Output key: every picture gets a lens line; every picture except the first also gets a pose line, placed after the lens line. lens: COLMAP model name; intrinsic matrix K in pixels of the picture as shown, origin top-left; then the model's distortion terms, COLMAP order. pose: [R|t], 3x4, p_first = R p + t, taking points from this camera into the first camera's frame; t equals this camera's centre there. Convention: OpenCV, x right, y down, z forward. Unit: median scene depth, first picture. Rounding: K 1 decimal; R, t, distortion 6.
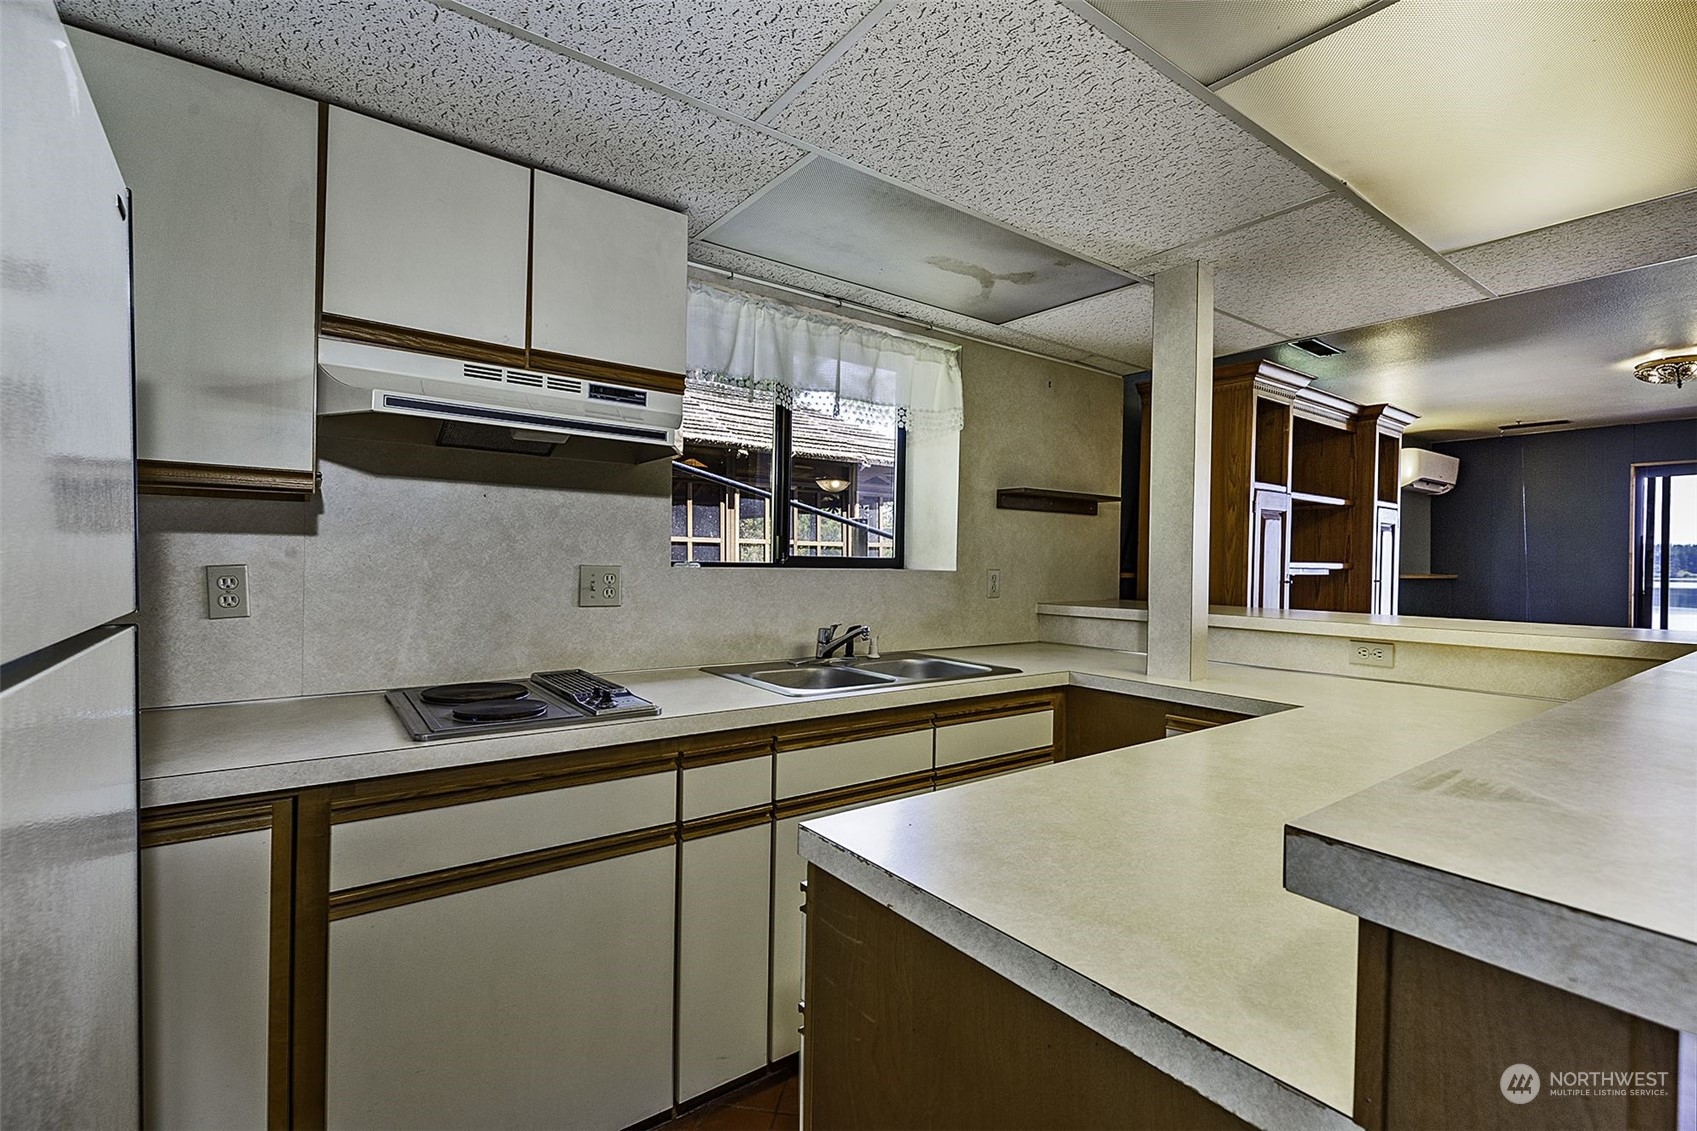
lens RADIAL K [[760.1, 0, 848.5], [0, 760.1, 565.5], [0, 0, 1]] dist [0.000802, 0.000050]
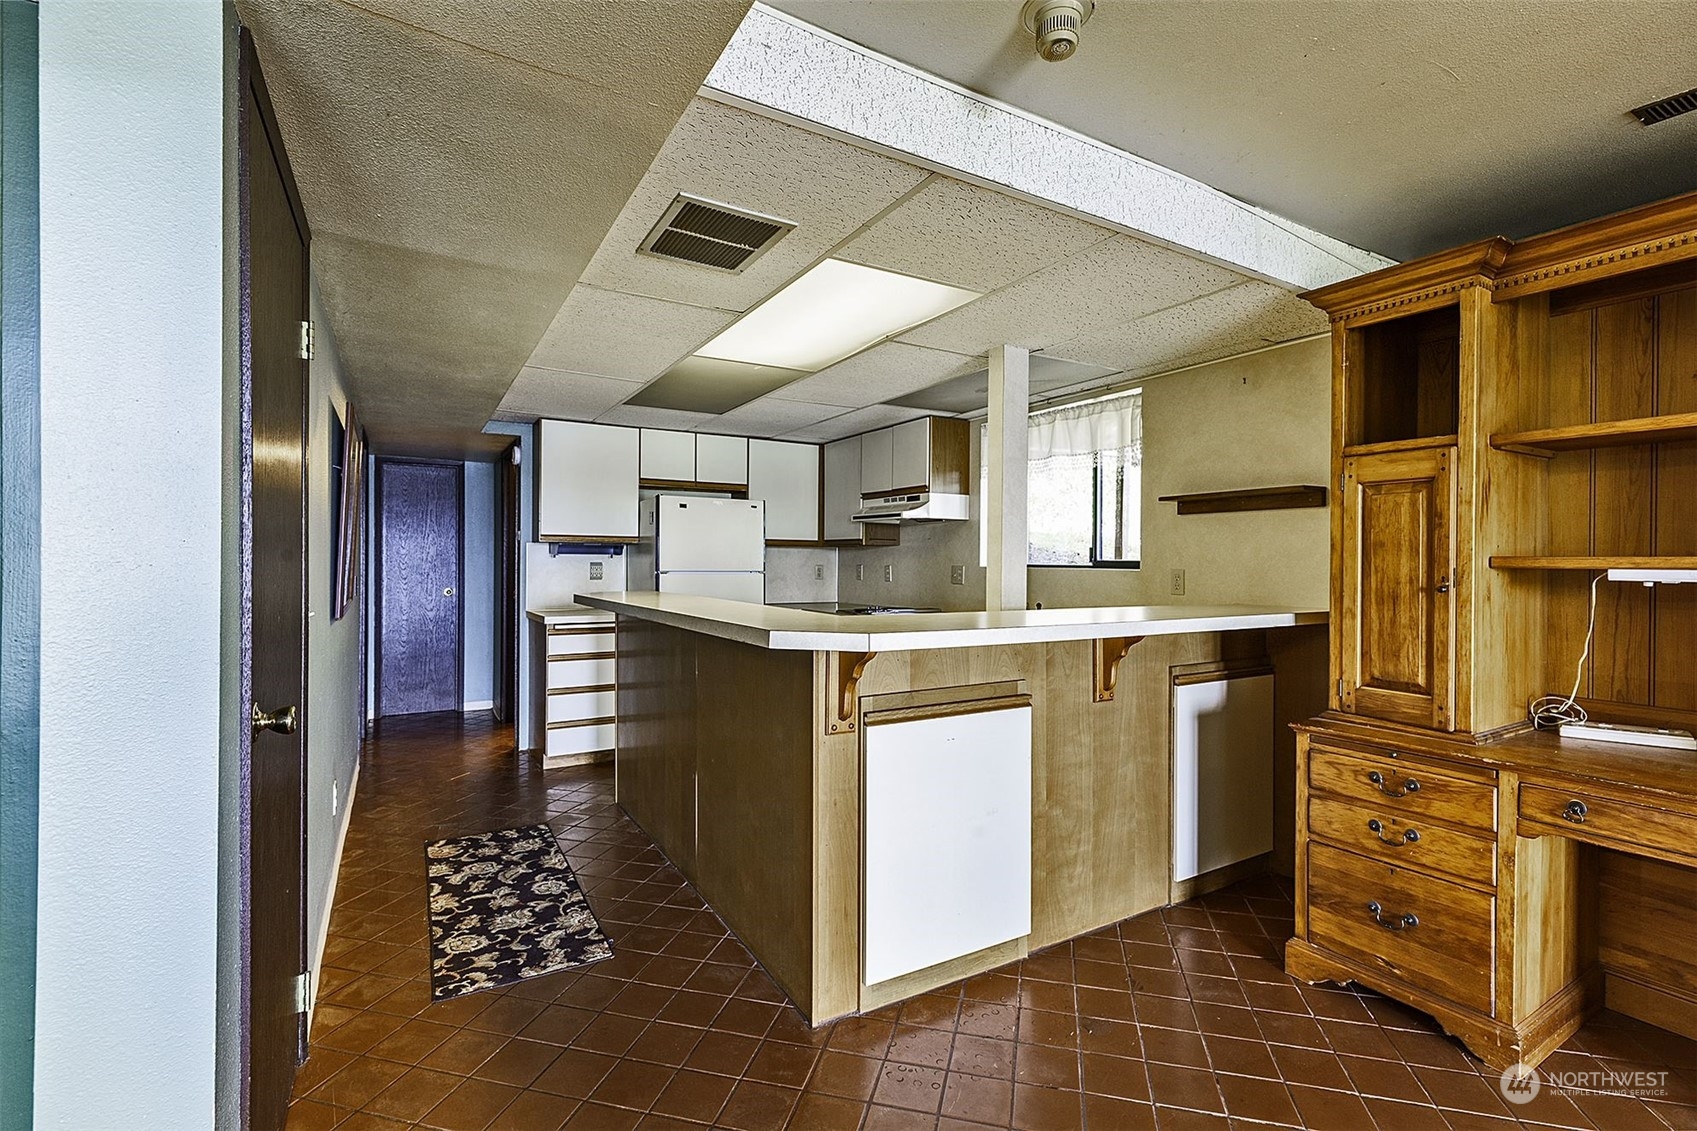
lens RADIAL K [[760.1, 0, 848.5], [0, 760.1, 565.5], [0, 0, 1]] dist [0.000802, 0.000050]
pose [[-0.106762, -0.003902, -0.994277, 1.443075], [-0.009120, 0.999954, -0.002945, 0.007610], [0.994243, 0.008754, -0.106793, 0.675491]]
